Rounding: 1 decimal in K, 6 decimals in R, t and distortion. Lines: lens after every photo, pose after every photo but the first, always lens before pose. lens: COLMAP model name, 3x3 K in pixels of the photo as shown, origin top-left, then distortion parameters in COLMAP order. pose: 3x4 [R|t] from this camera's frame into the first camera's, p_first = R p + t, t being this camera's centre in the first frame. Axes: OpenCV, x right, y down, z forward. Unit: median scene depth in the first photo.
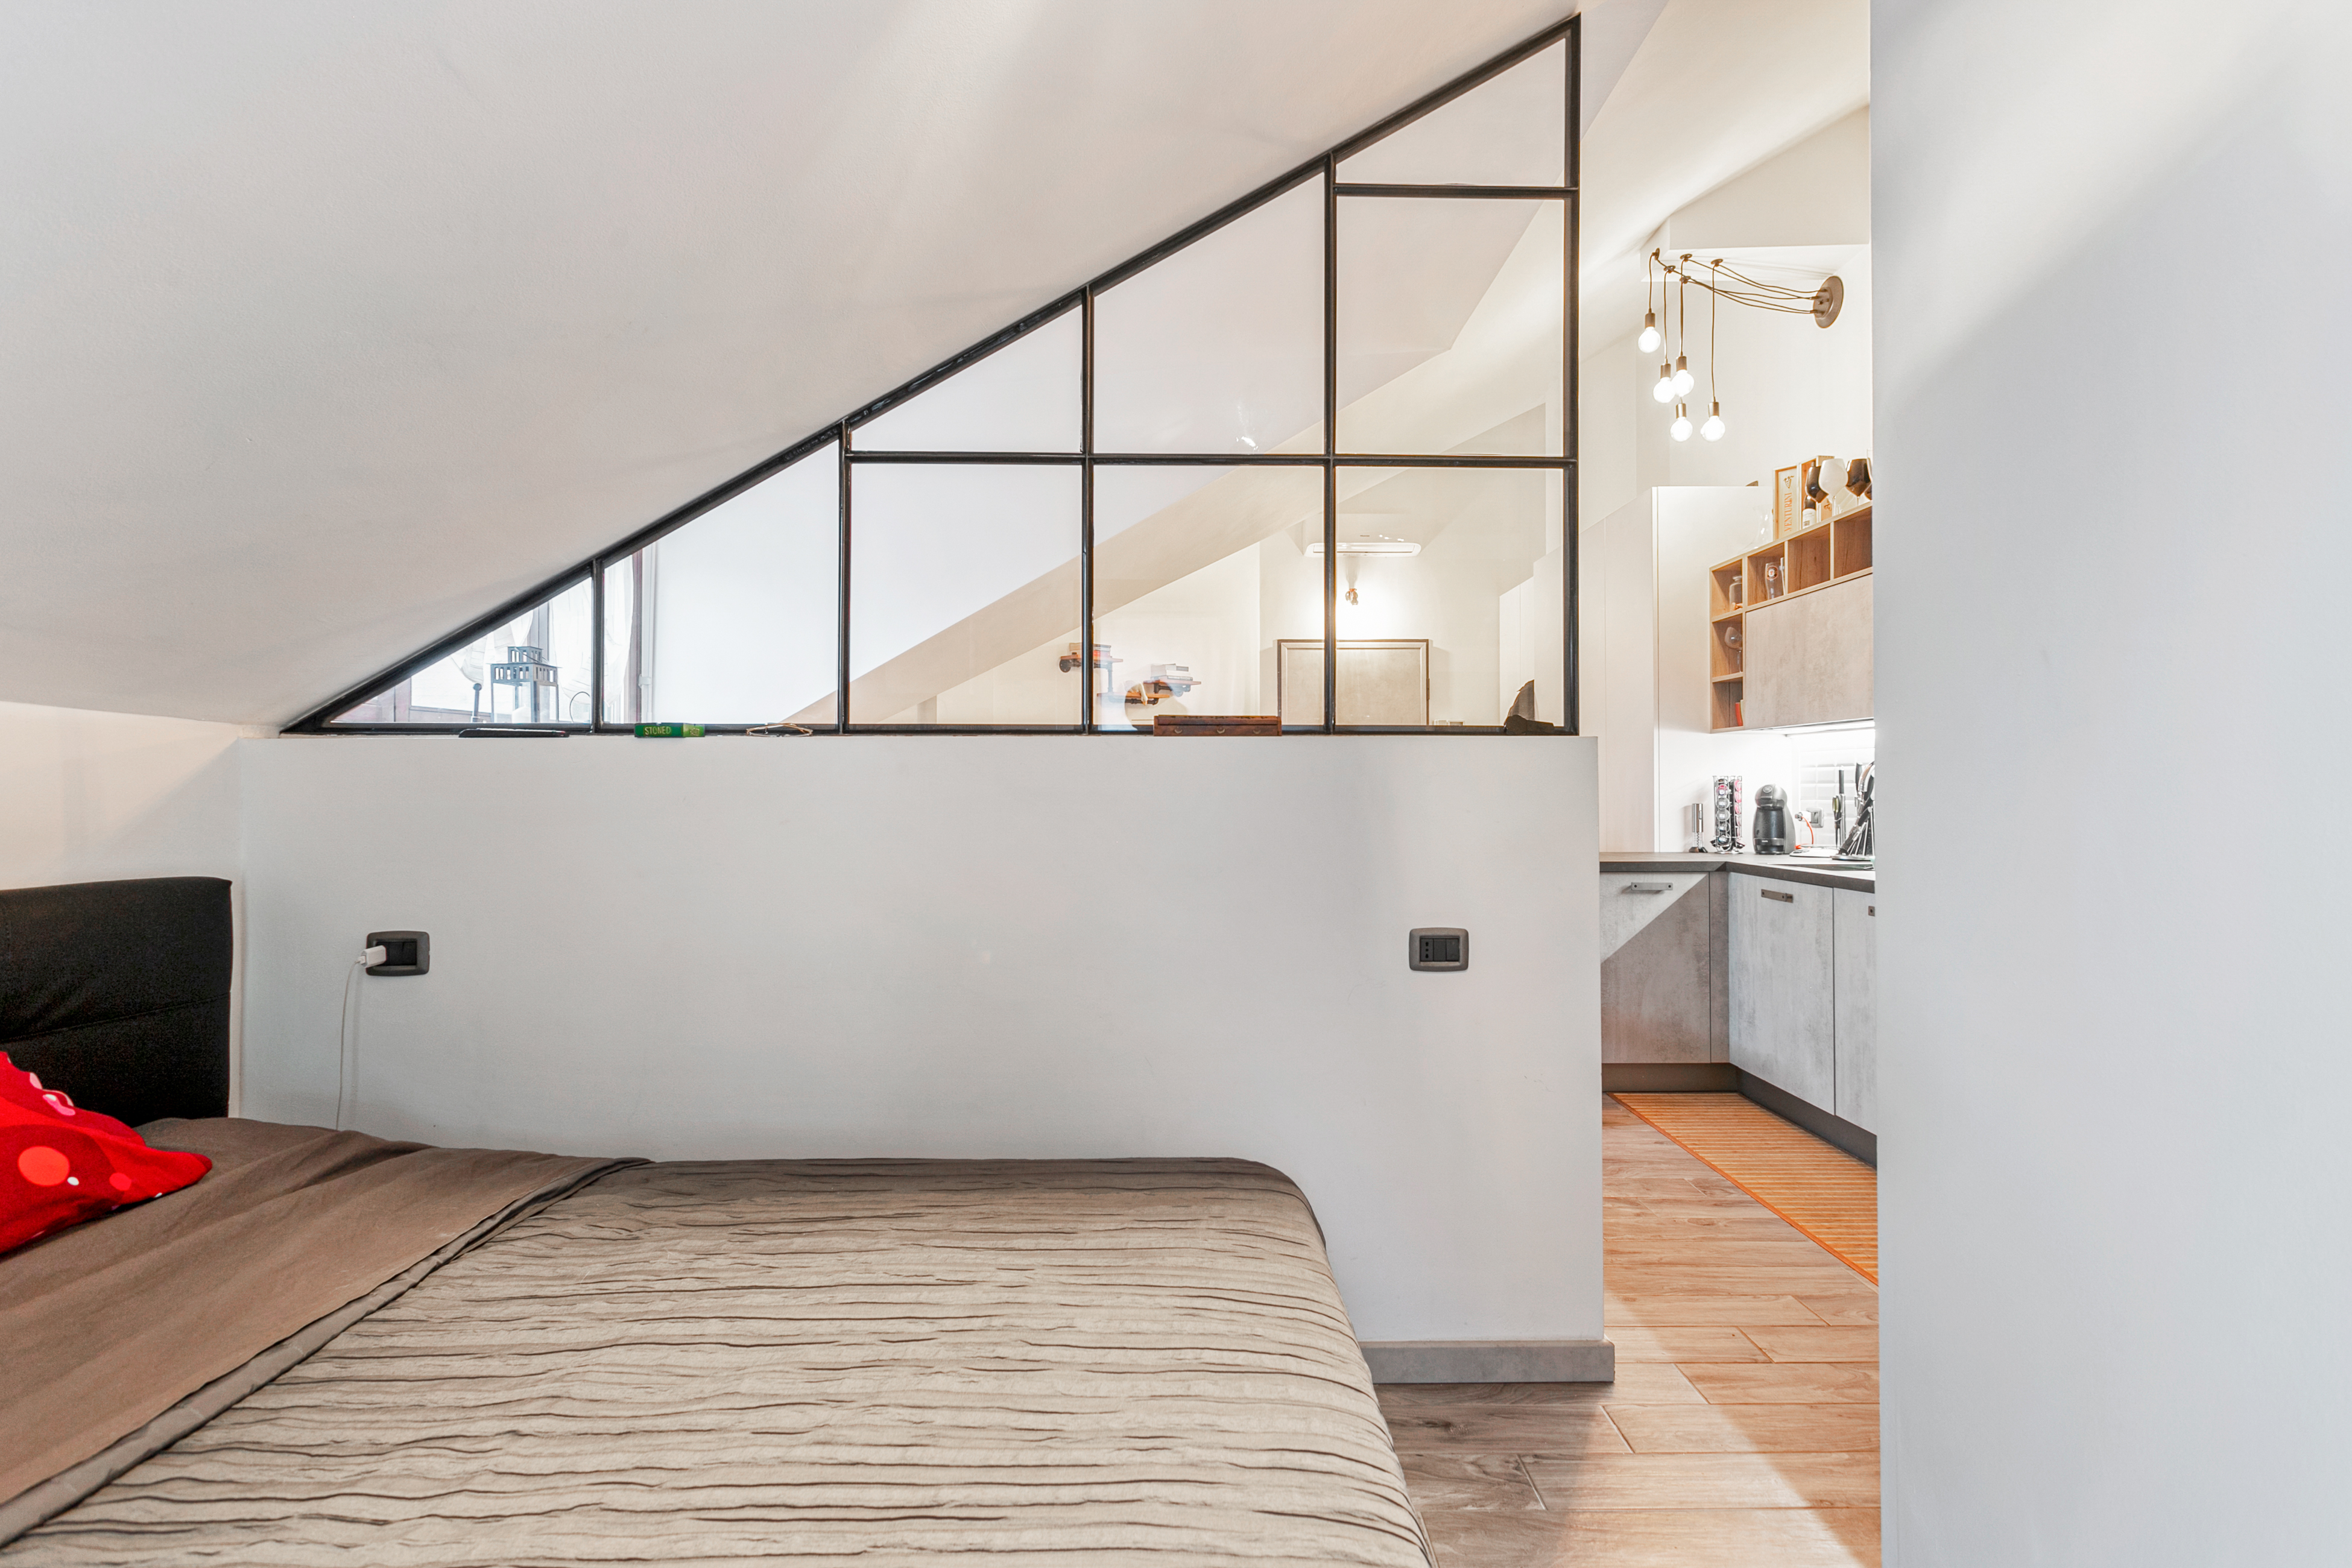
lens RADIAL K [[1138.5, 0, 1173.6], [0, 1138.5, 776.6], [0, 0, 1]] dist [0.000613, 0.000033]
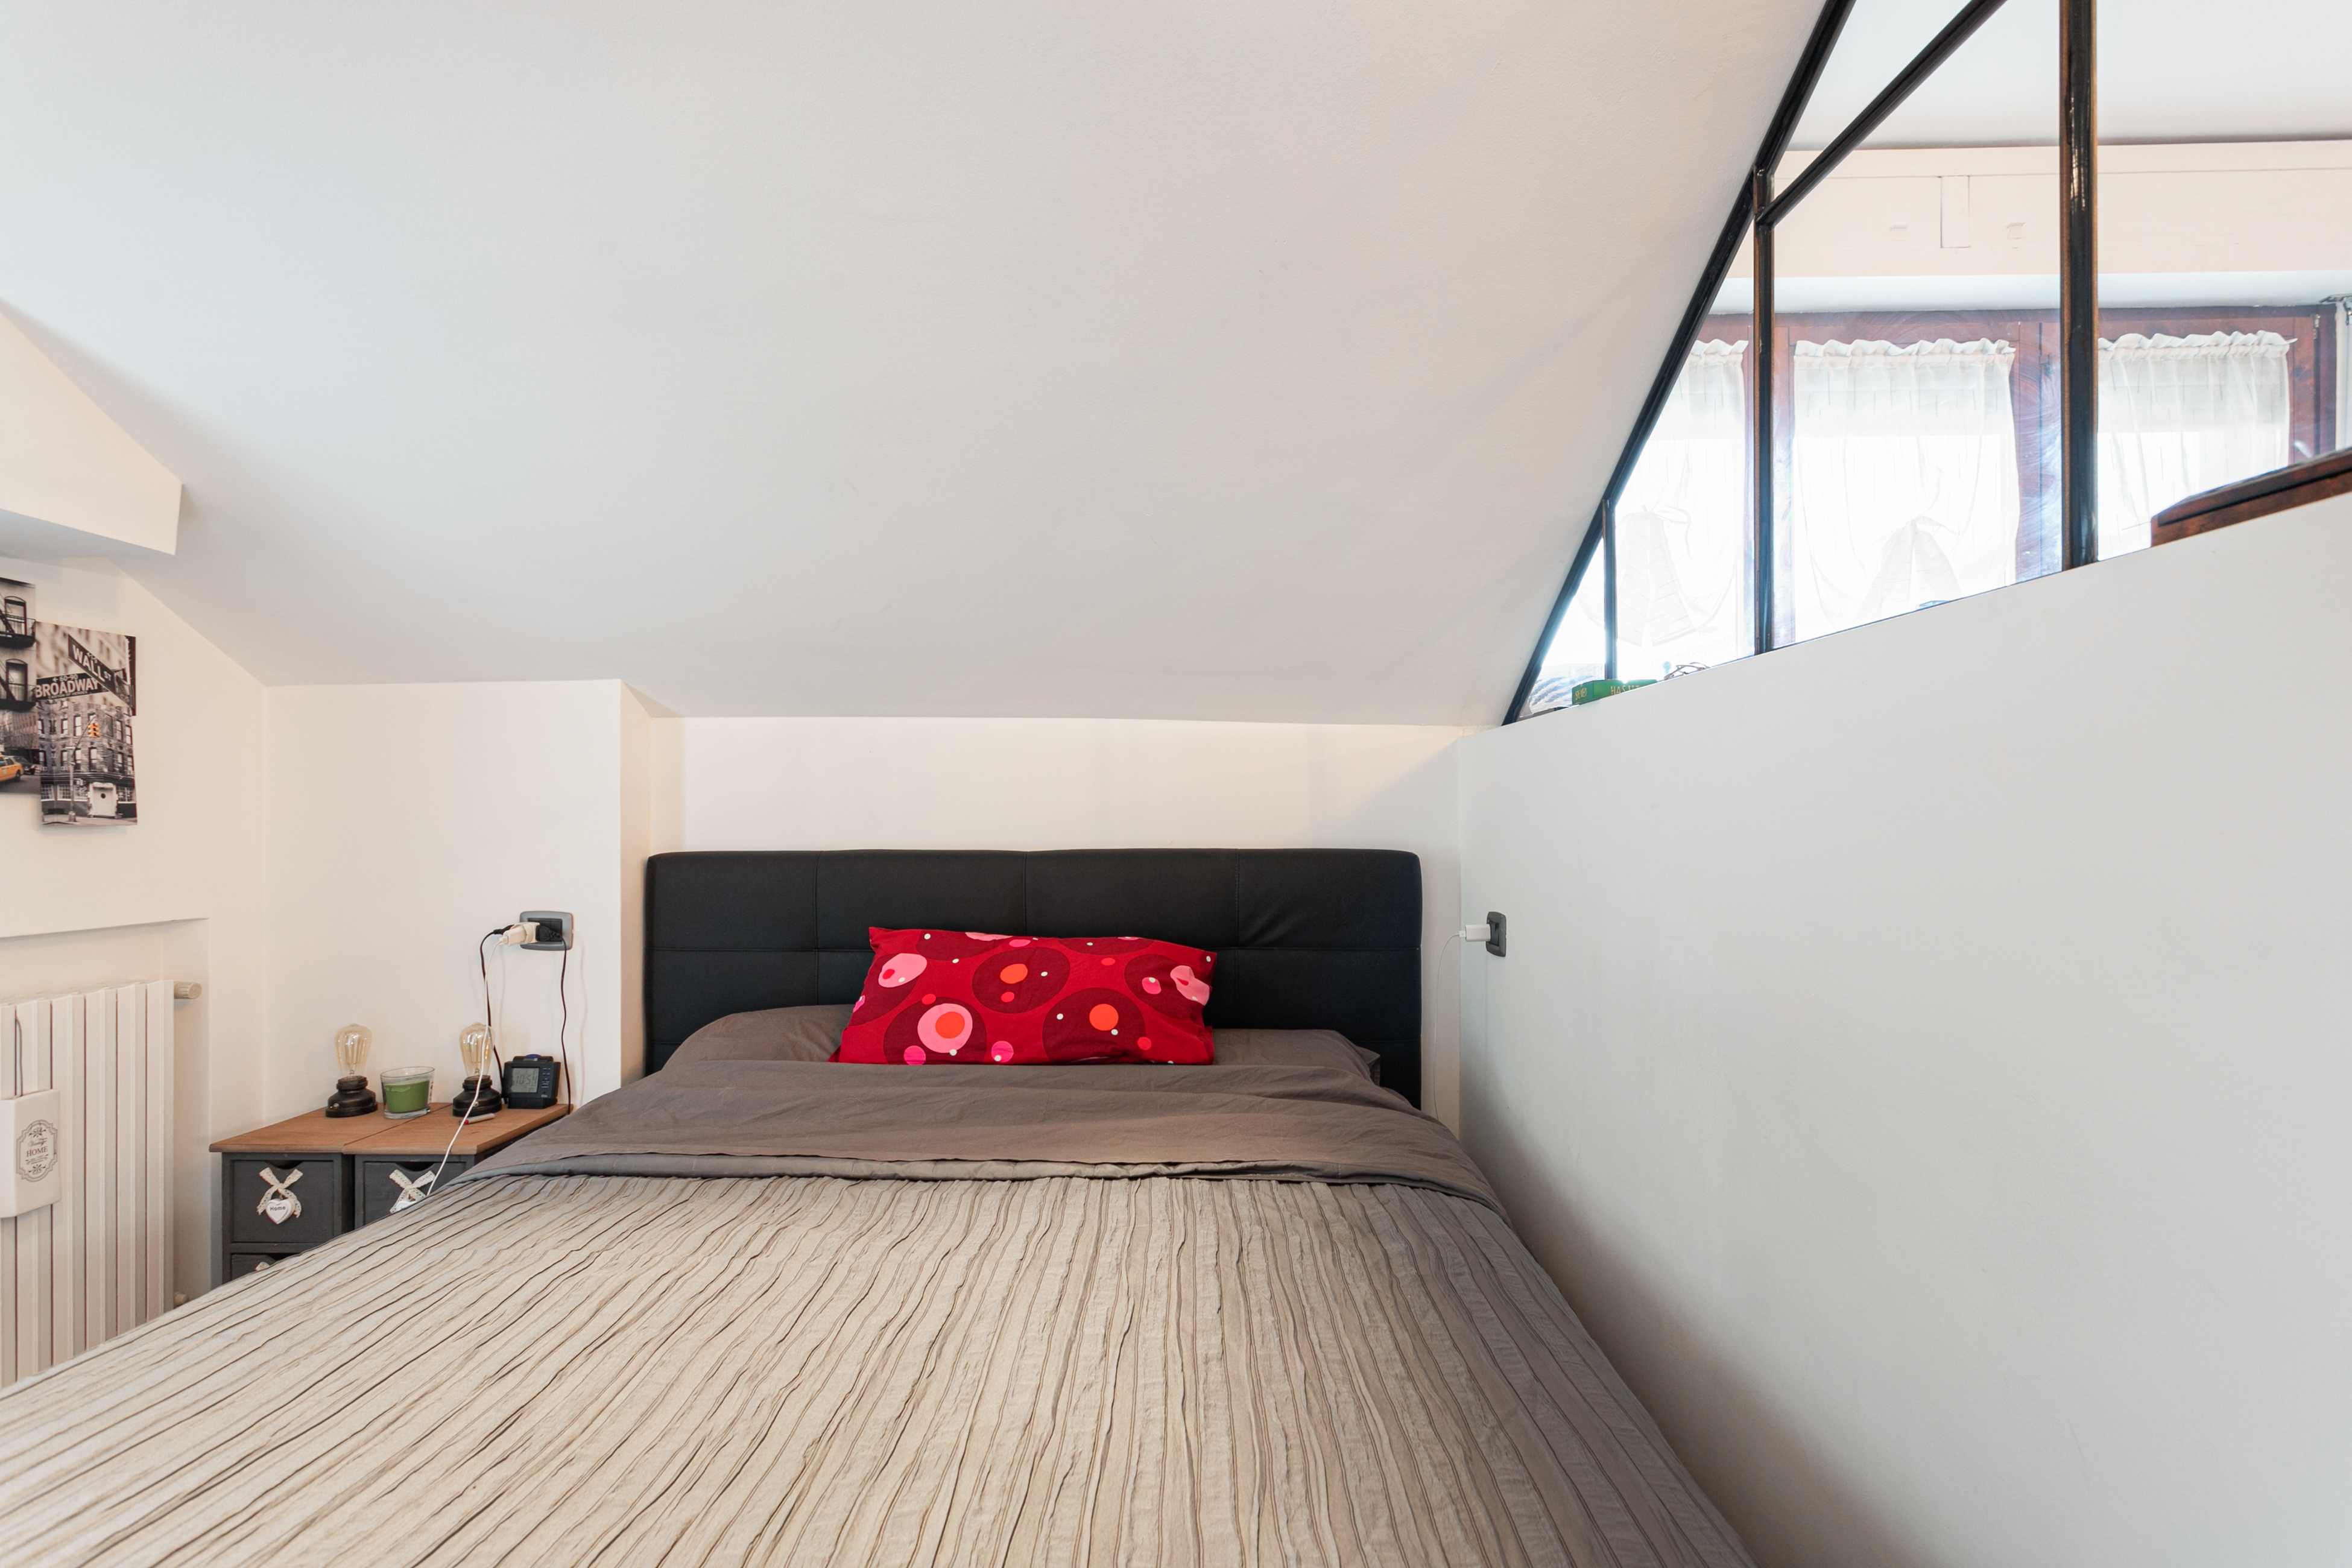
lens RADIAL K [[1131.5, 0, 1174.3], [0, 1131.5, 815.3], [0, 0, 1]] dist [0.000915, 0.000536]
pose [[-0.021270, -0.001231, -0.999773, 0.184957], [0.016426, 0.999864, -0.001581, 0.022652], [0.999639, -0.016456, -0.021247, 0.373885]]
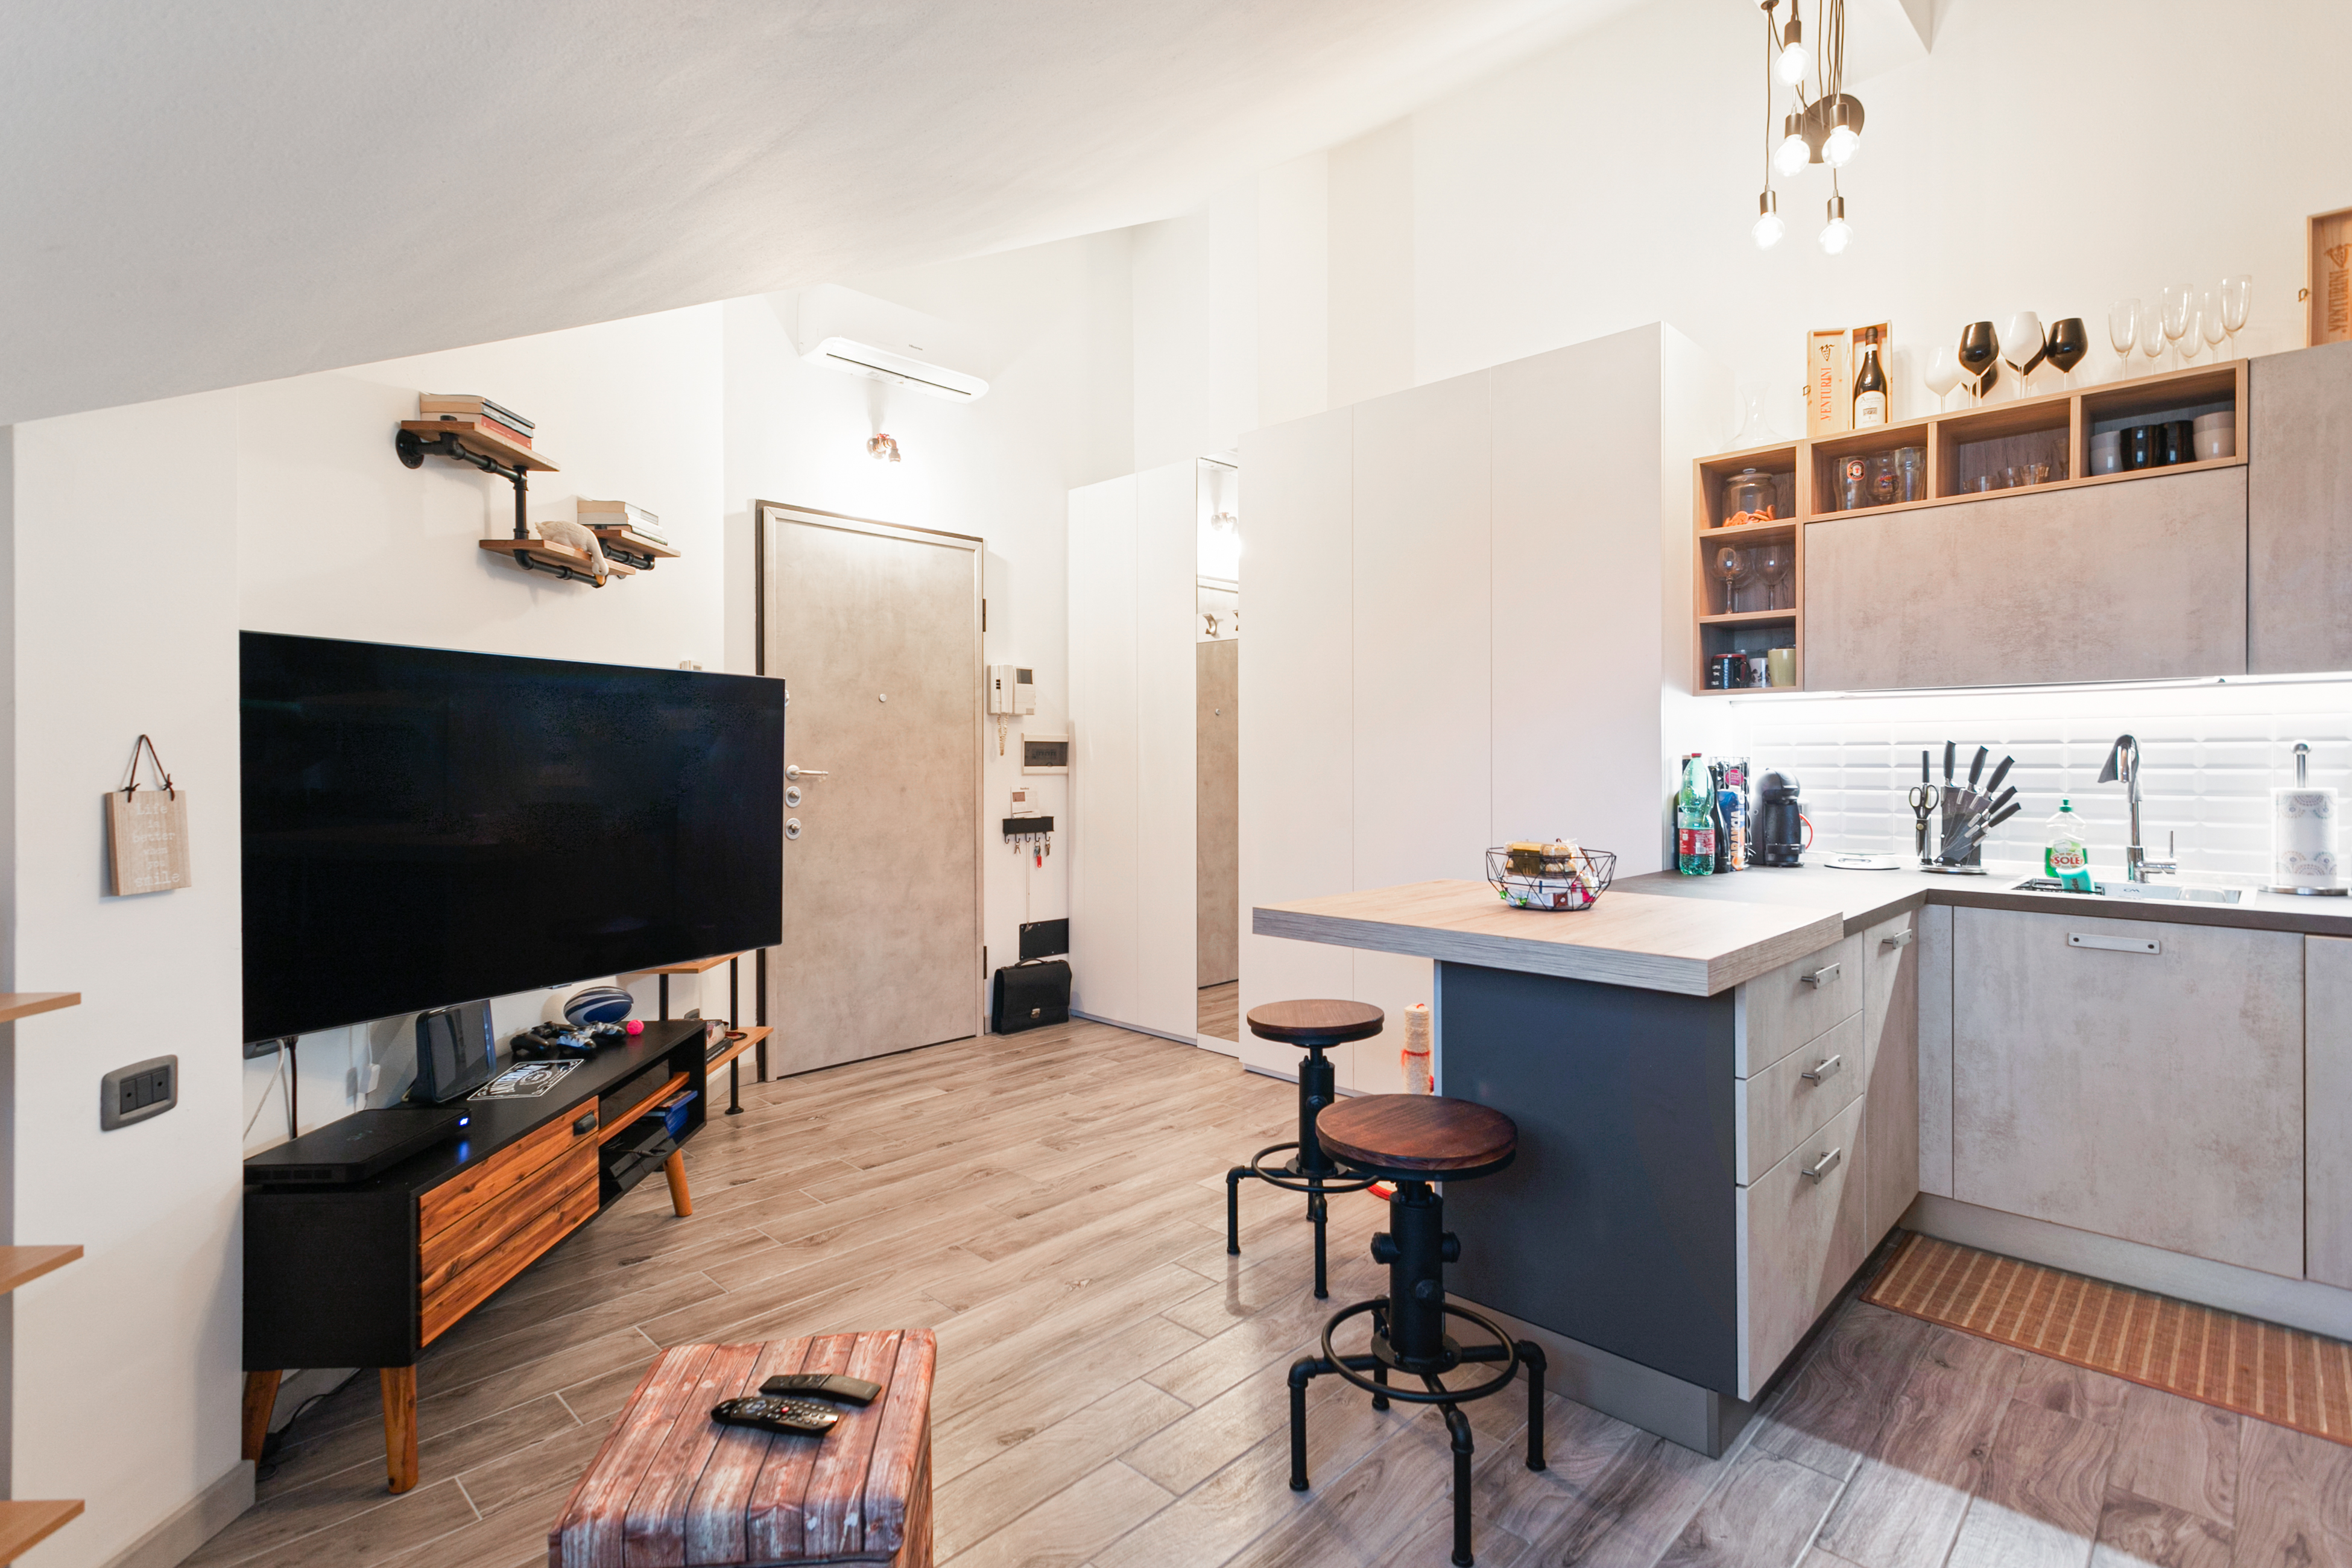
lens RADIAL K [[1124.3, 0, 1172.8], [0, 1124.3, 758.0], [0, 0, 1]] dist [0.004087, 0.000552]
pose [[0.697989, 0.001633, 0.716107, -0.286230], [-0.008165, 0.999951, 0.005678, -0.001160], [-0.716062, -0.009810, 0.697968, 0.855563]]
